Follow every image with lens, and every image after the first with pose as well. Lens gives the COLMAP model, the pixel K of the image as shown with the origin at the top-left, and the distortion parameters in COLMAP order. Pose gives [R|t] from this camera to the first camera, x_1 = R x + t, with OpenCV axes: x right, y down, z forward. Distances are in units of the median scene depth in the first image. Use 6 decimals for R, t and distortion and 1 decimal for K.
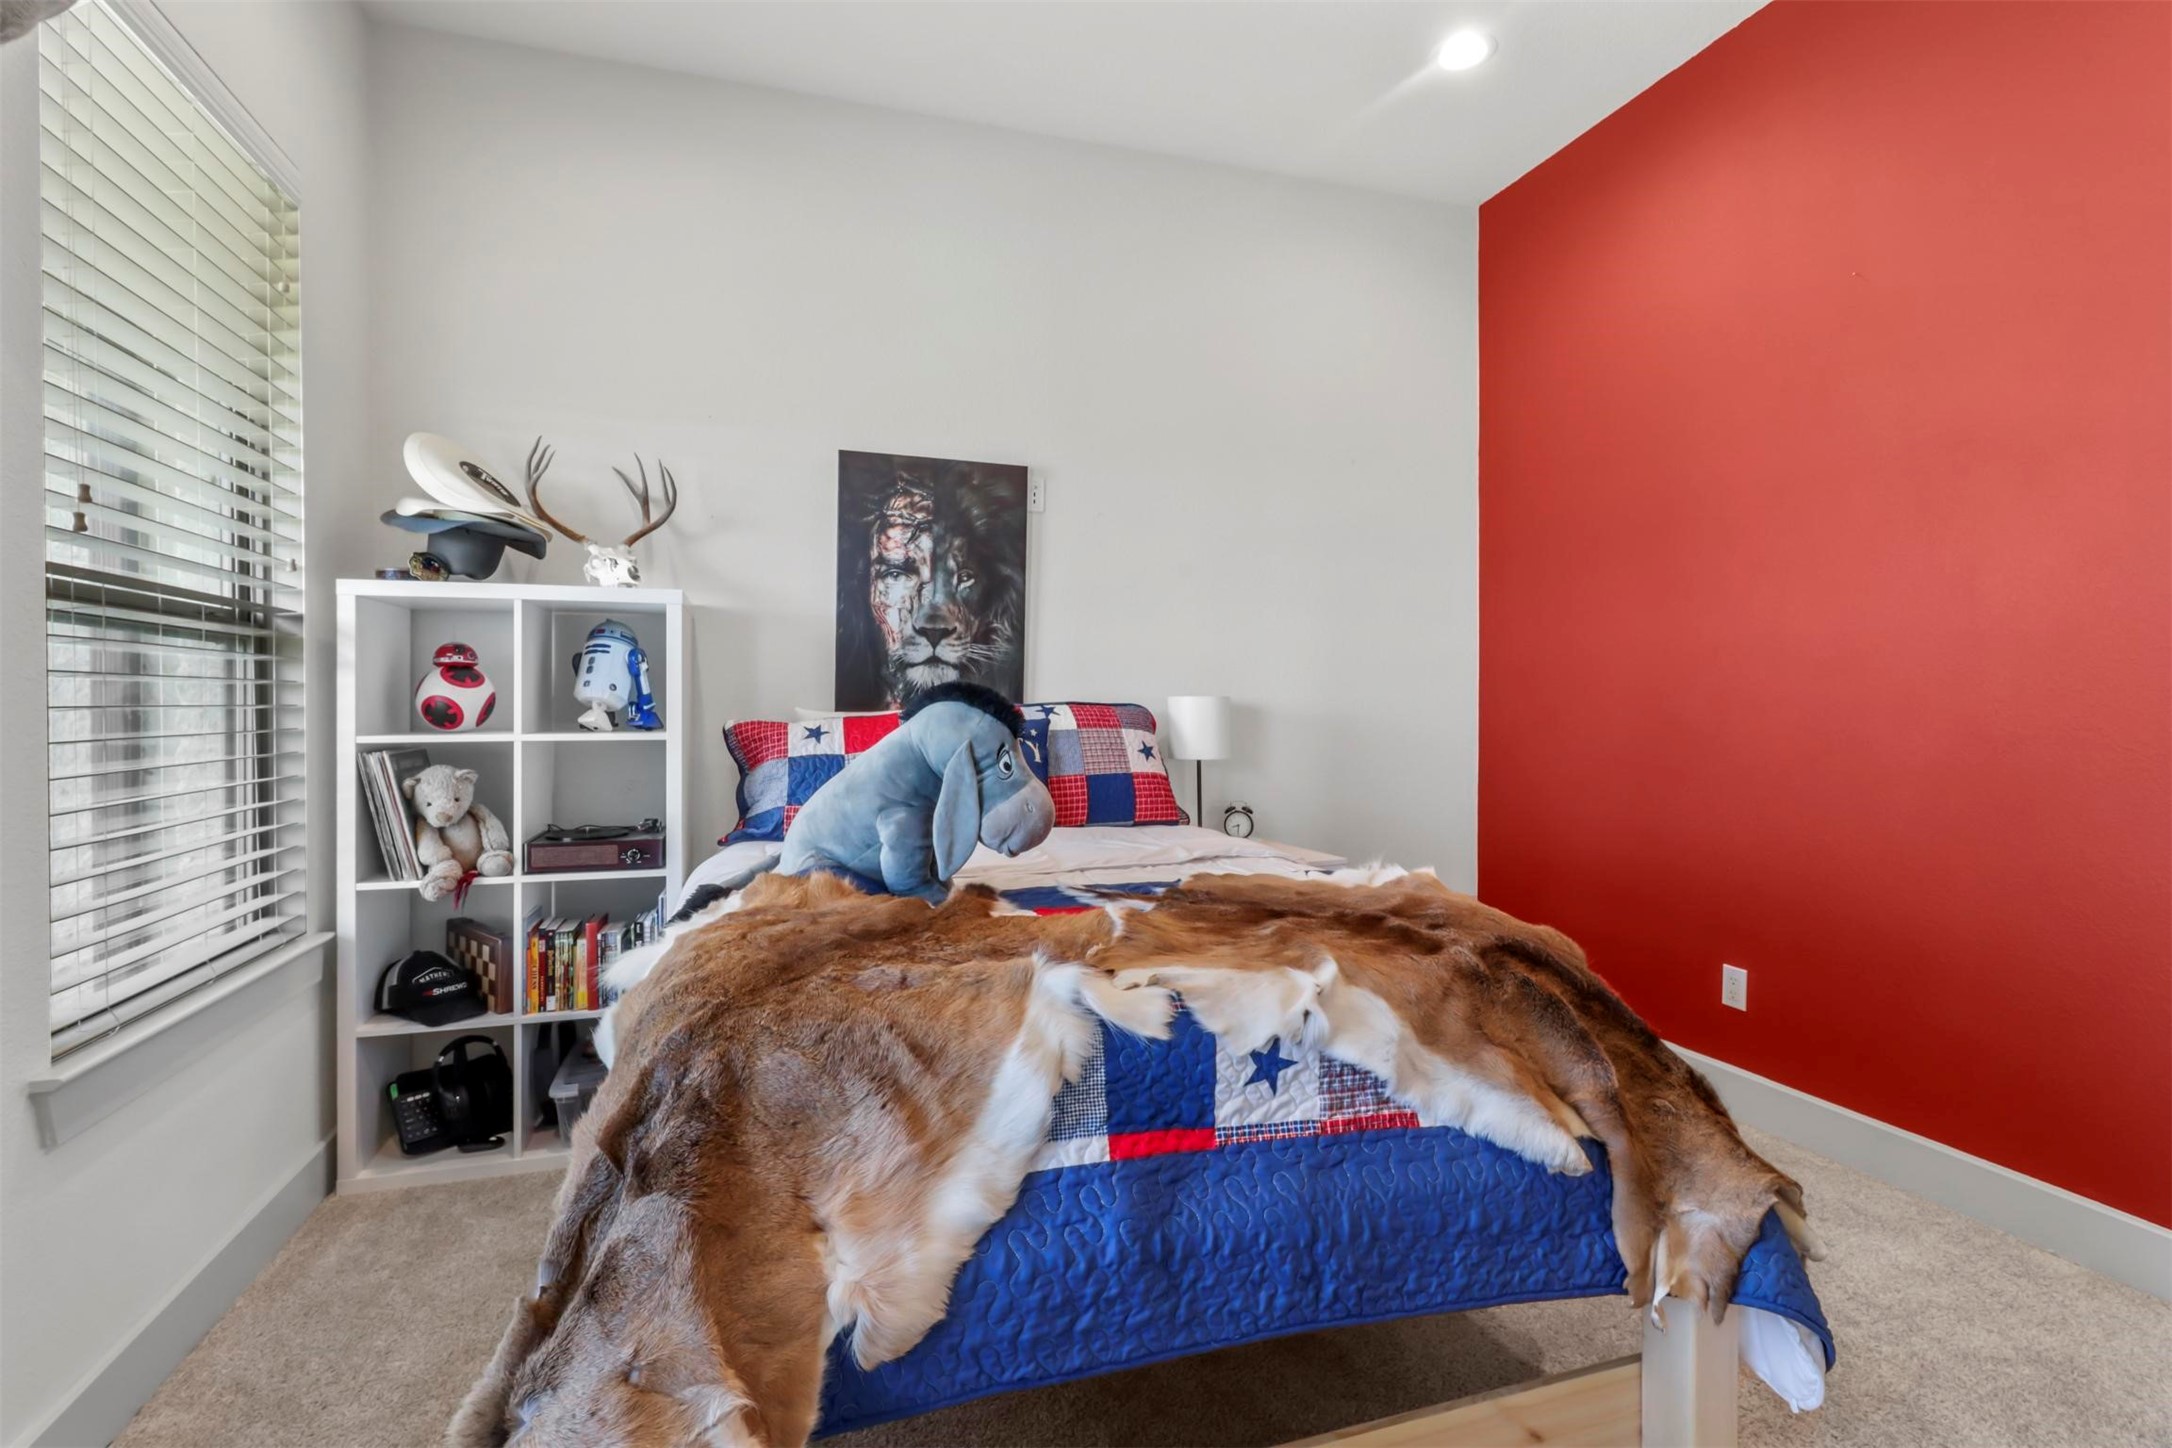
lens RADIAL K [[1021.5, 0, 1083.2], [0, 1021.5, 716.0], [0, 0, 1]] dist [-0.003143, -0.000175]
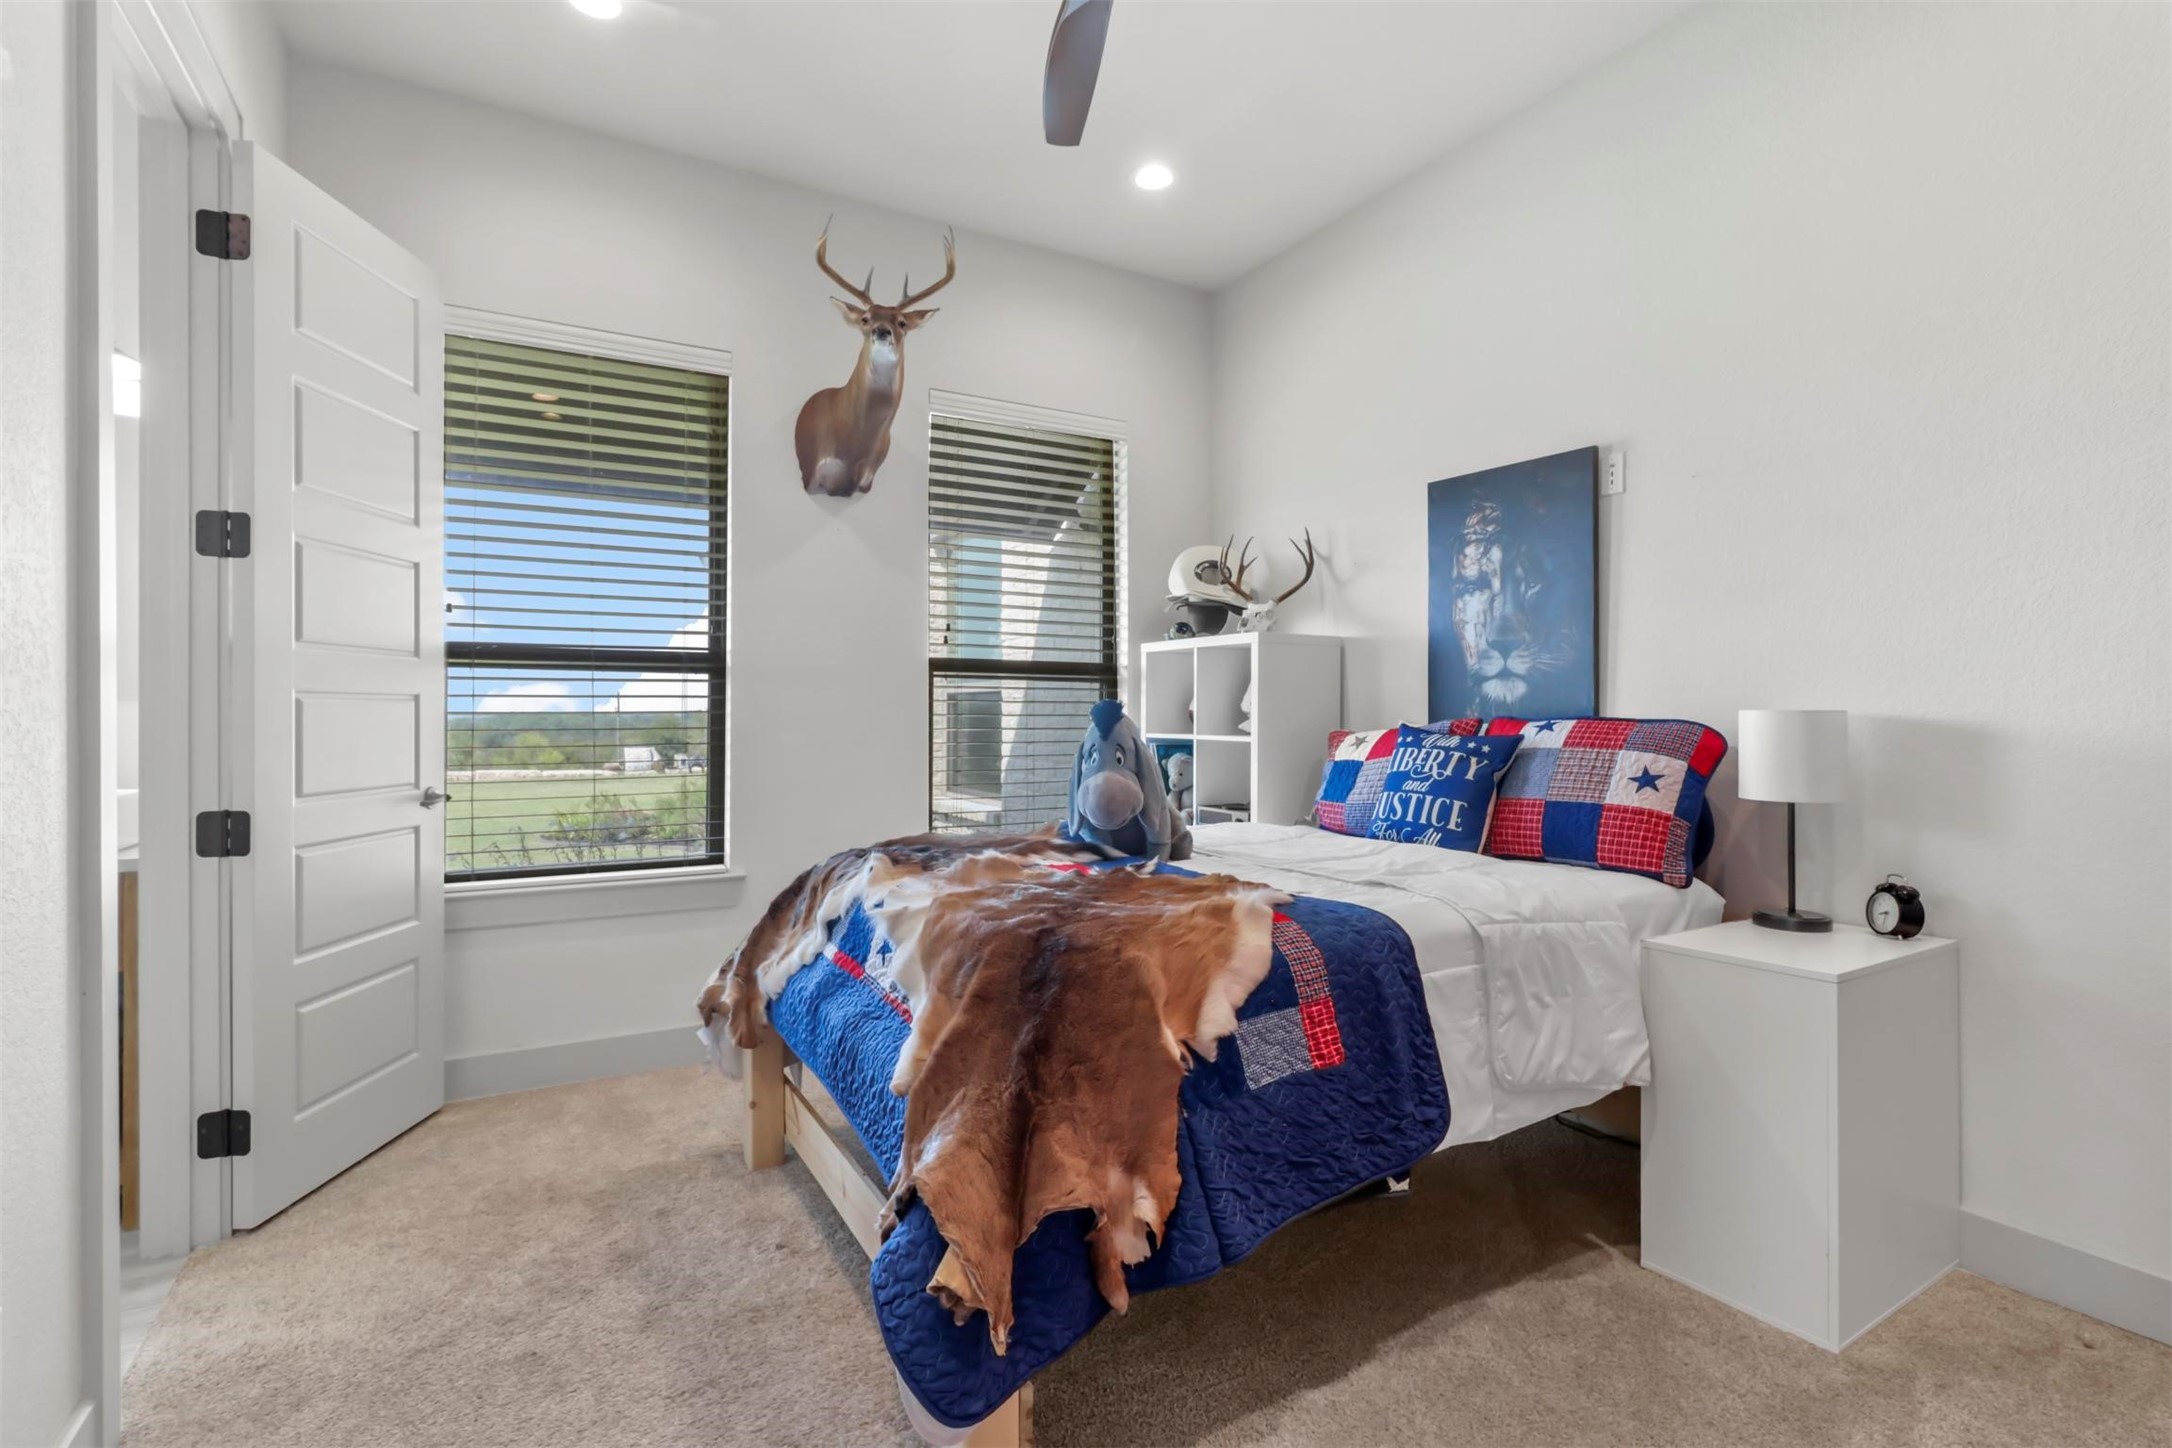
lens RADIAL K [[1021.5, 0, 1078.5], [0, 1021.5, 709.5], [0, 0, 1]] dist [-0.003143, -0.000175]
pose [[0.197764, -0.001173, -0.980249, 0.738513], [-0.018152, 0.999823, -0.004859, -0.007895], [0.980082, 0.018755, 0.197708, 0.416903]]
